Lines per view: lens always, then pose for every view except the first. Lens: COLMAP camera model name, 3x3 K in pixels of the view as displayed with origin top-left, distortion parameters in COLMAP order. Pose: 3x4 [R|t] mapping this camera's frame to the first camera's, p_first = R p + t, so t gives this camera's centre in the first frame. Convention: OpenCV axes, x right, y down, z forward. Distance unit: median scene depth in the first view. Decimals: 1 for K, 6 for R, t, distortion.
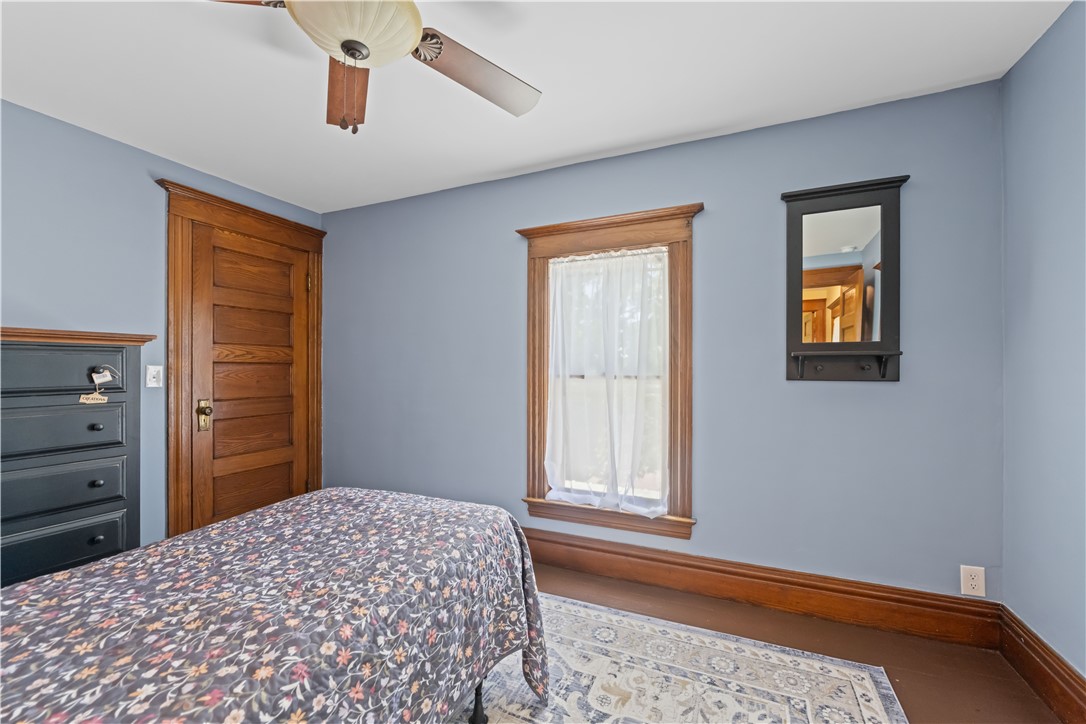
lens RADIAL K [[434.2, 0, 550.4], [0, 434.2, 366.3], [0, 0, 1]] dist [-0.010510, -0.000453]
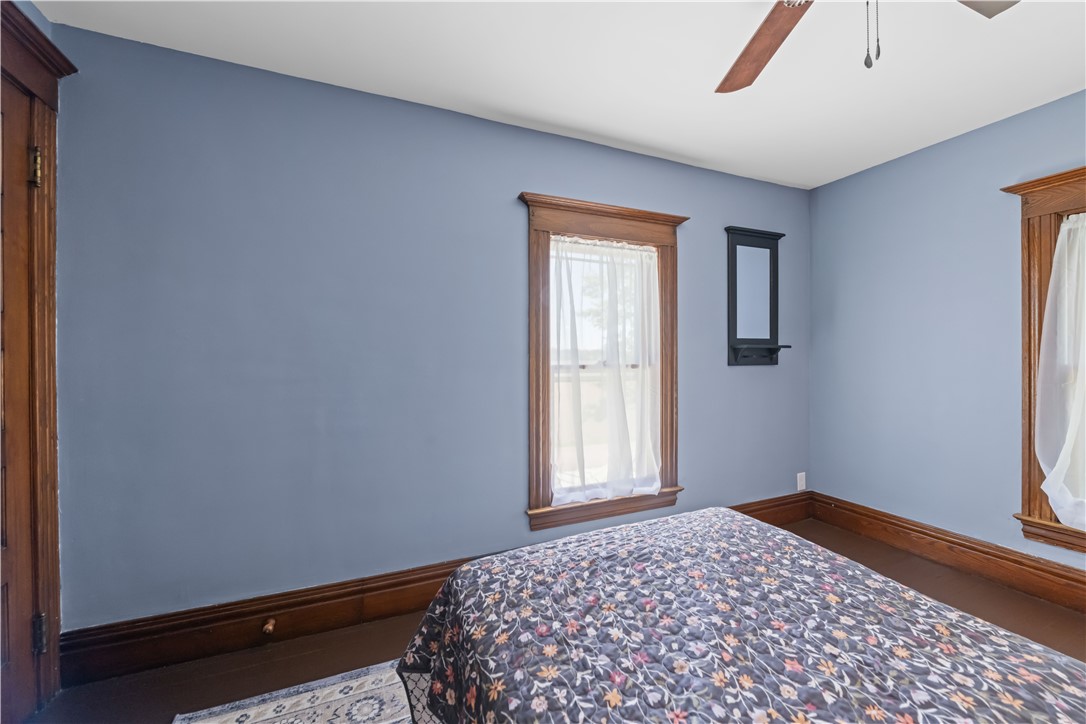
lens RADIAL K [[434.2, 0, 544.6], [0, 434.2, 357.3], [0, 0, 1]] dist [-0.010510, -0.000453]
pose [[0.676924, -0.003970, 0.736043, -1.111875], [0.003220, 0.999992, 0.002433, 0.001121], [-0.736046, 0.000723, 0.676931, 0.684643]]
